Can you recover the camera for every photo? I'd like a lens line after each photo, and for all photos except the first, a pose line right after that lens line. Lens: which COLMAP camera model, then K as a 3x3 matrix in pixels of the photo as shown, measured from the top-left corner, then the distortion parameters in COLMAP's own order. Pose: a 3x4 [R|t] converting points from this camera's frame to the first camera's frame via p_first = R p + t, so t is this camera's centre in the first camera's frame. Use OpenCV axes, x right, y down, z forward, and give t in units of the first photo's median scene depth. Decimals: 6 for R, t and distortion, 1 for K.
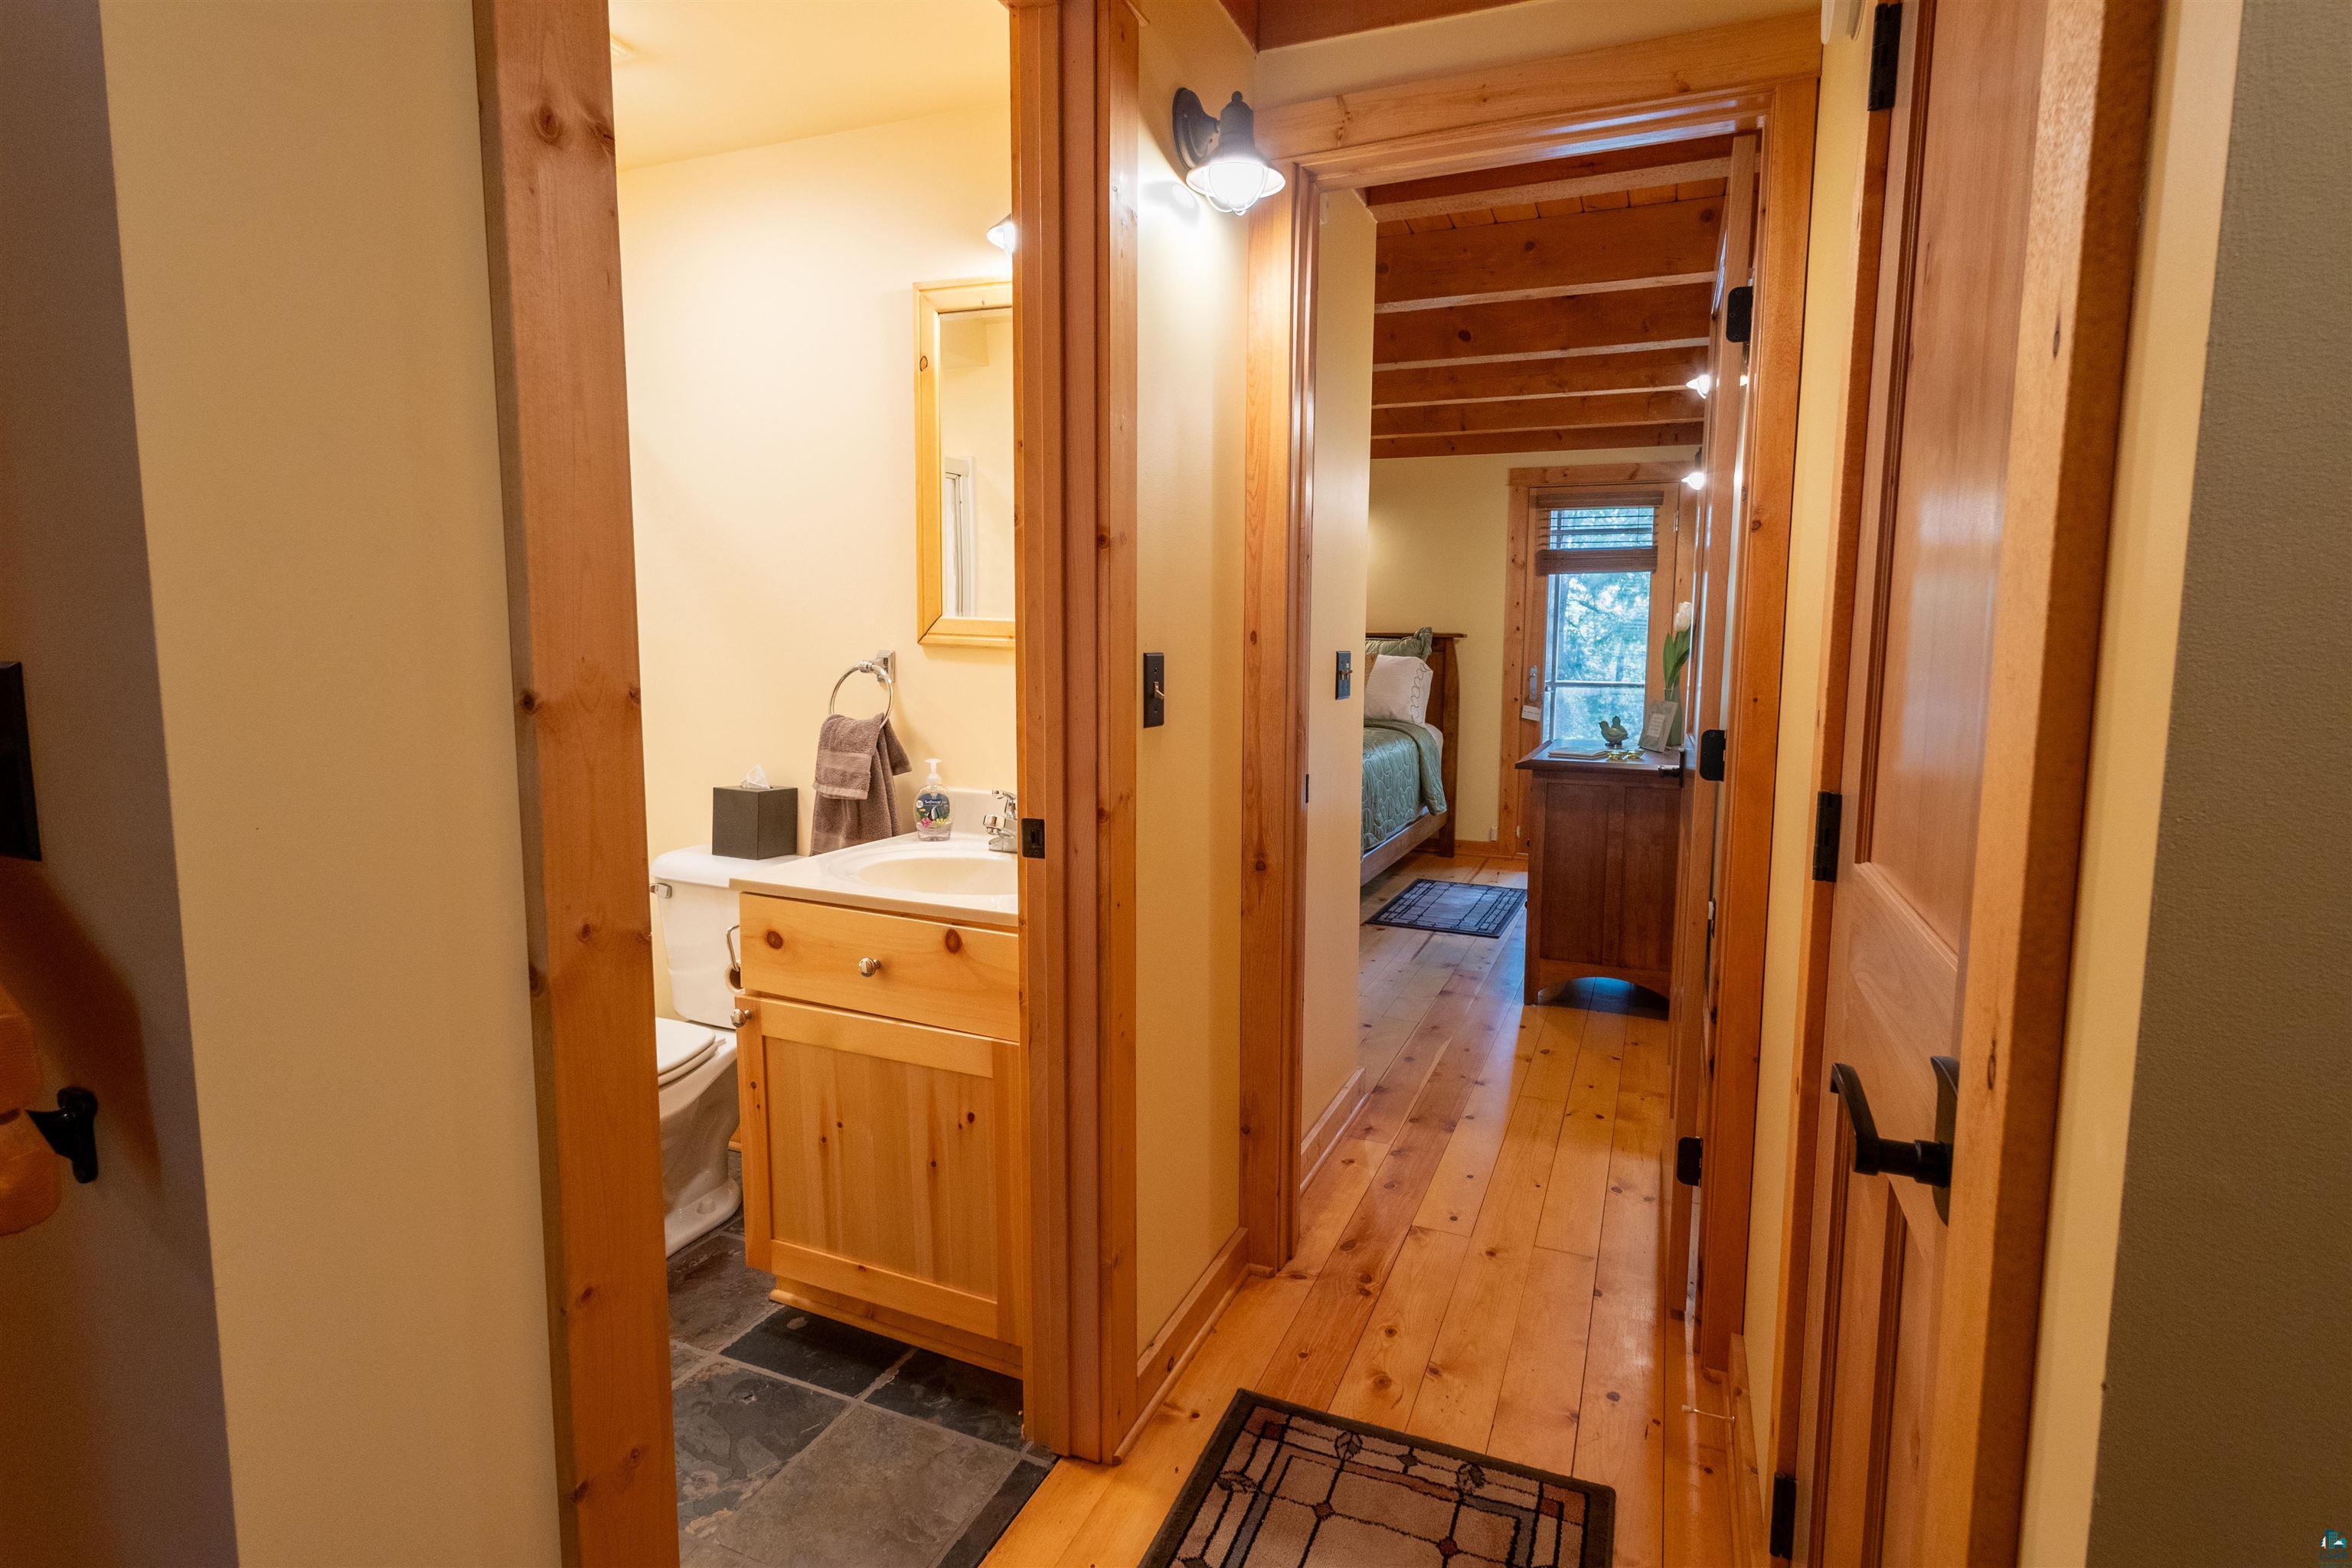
lens RADIAL K [[1126.2, 0, 1178.5], [0, 1126.2, 771.3], [0, 0, 1]] dist [0.003937, -0.000757]
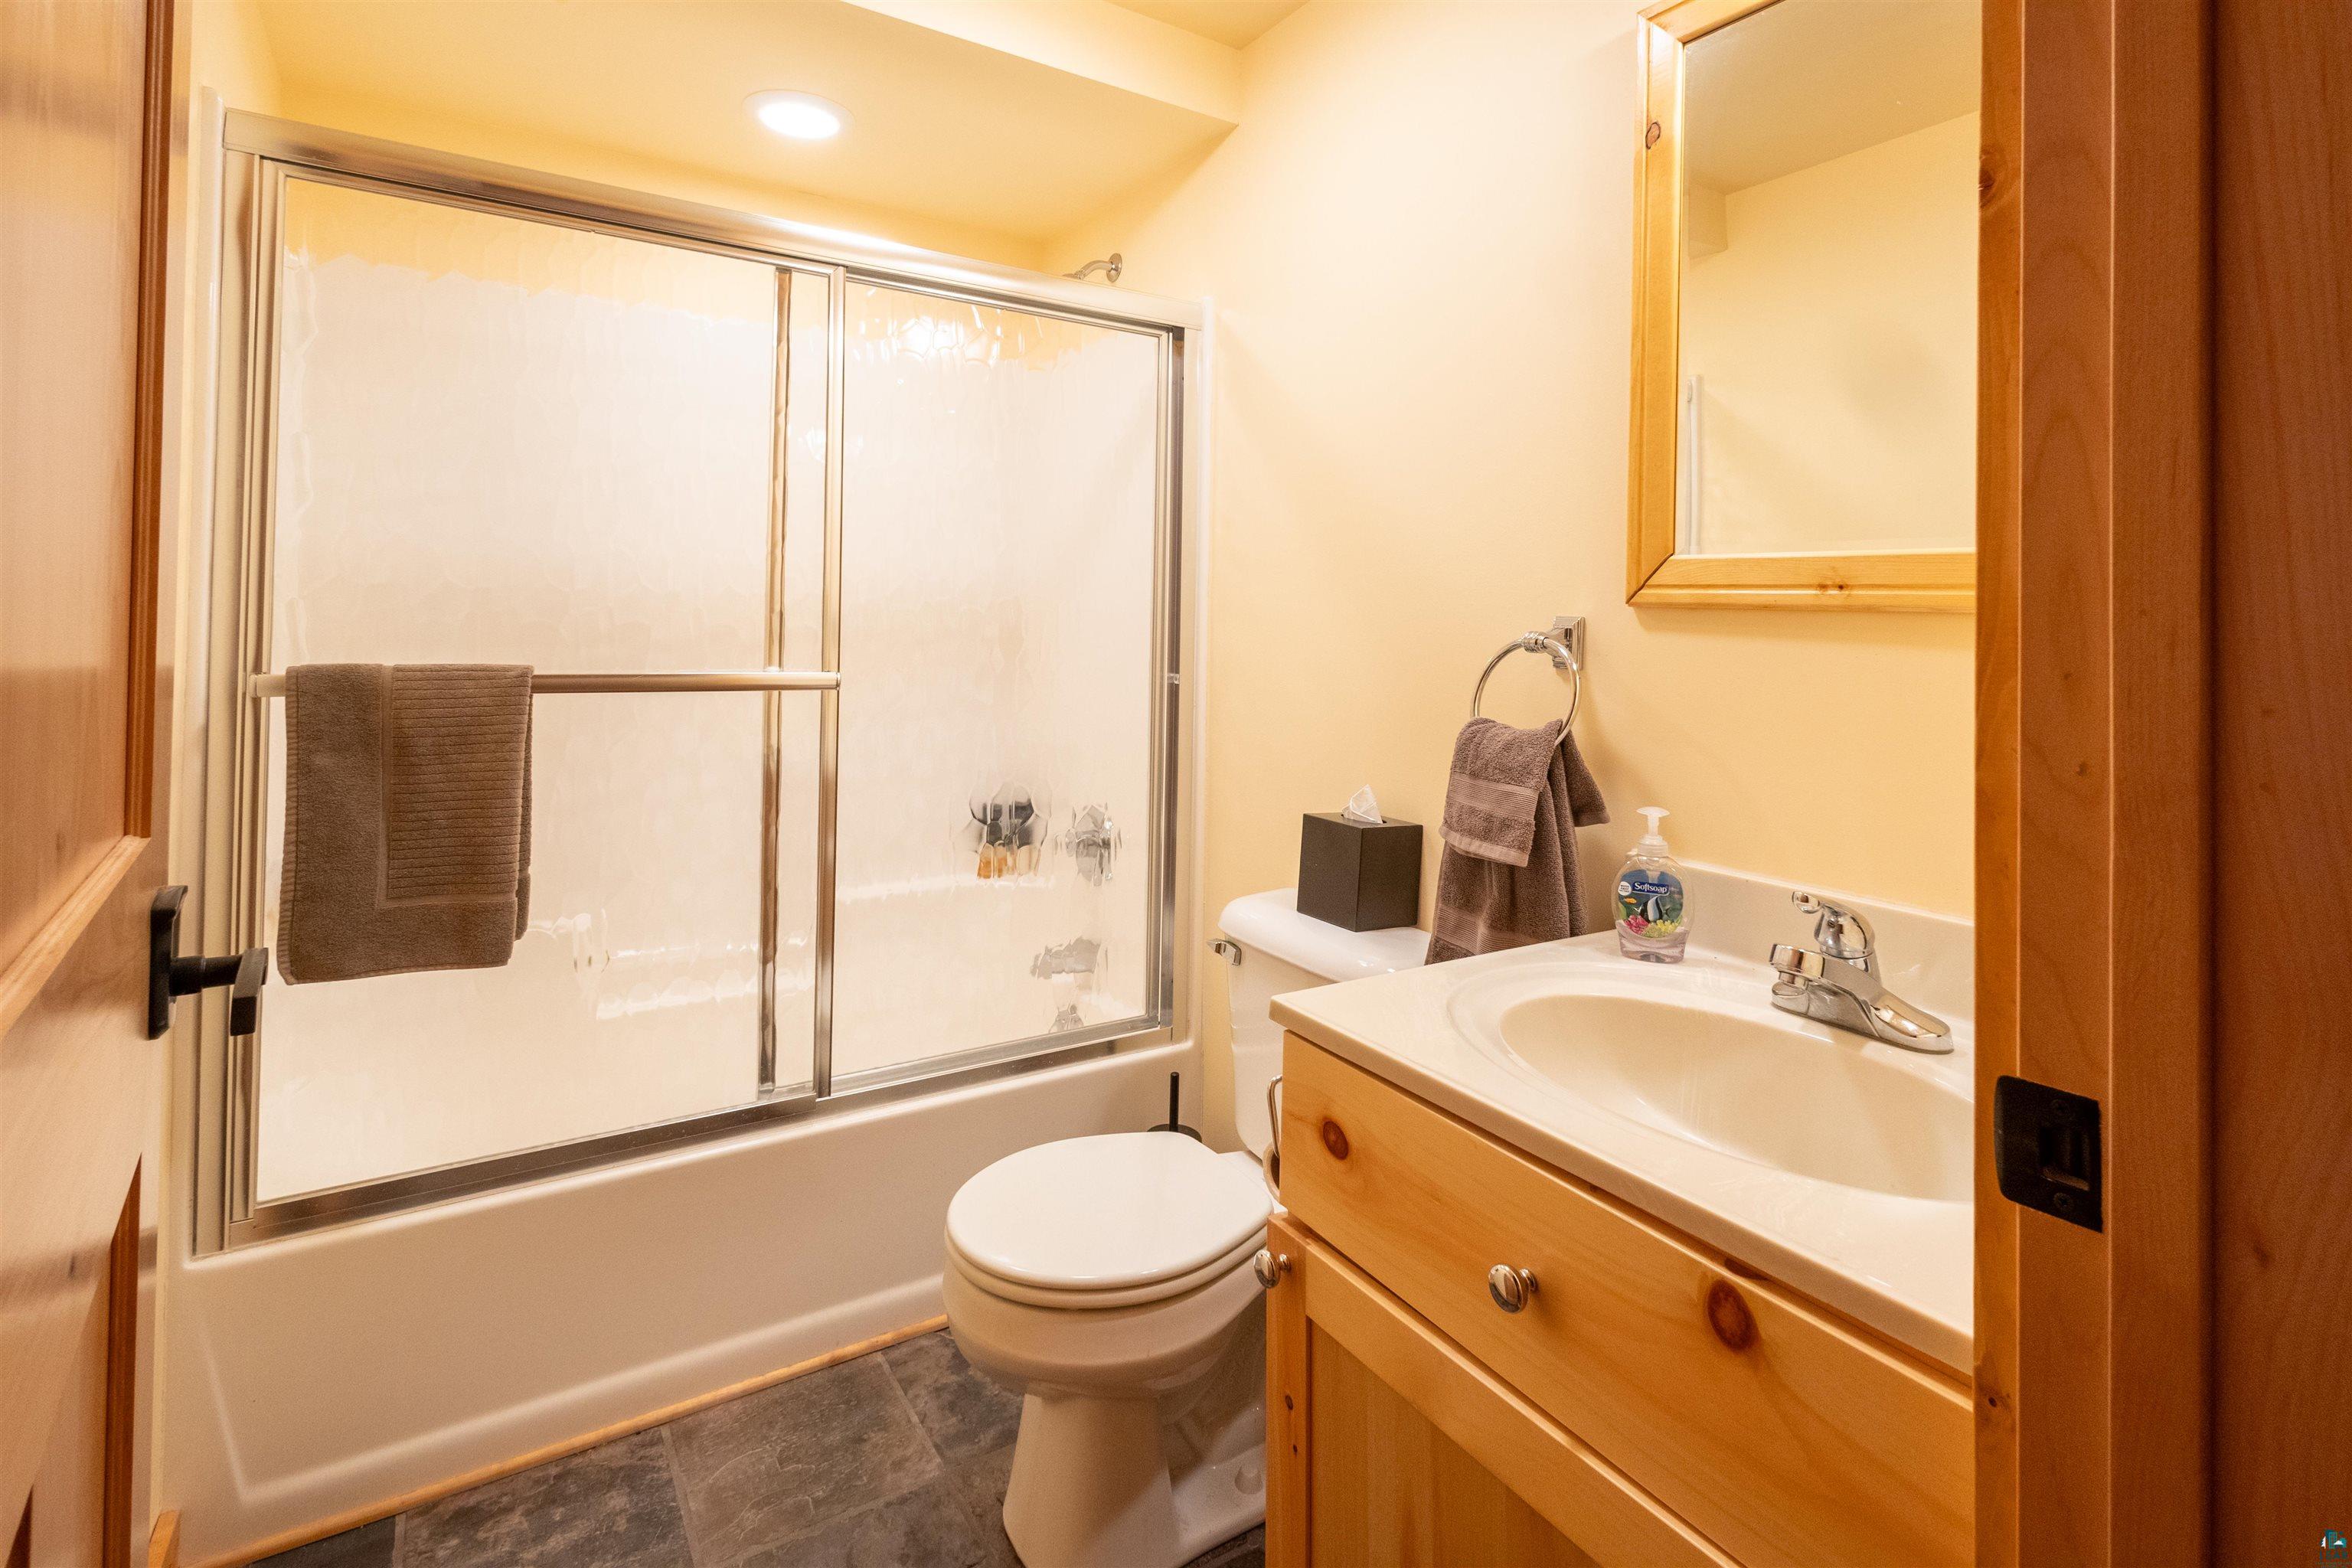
lens RADIAL K [[1126.2, 0, 1099.9], [0, 1126.2, 624.3], [0, 0, 1]] dist [0.003937, -0.000757]
pose [[0.800058, -0.001269, -0.599921, -0.102643], [-0.074894, 0.991963, -0.101978, -0.023396], [0.595229, 0.126519, 0.793534, 0.386413]]
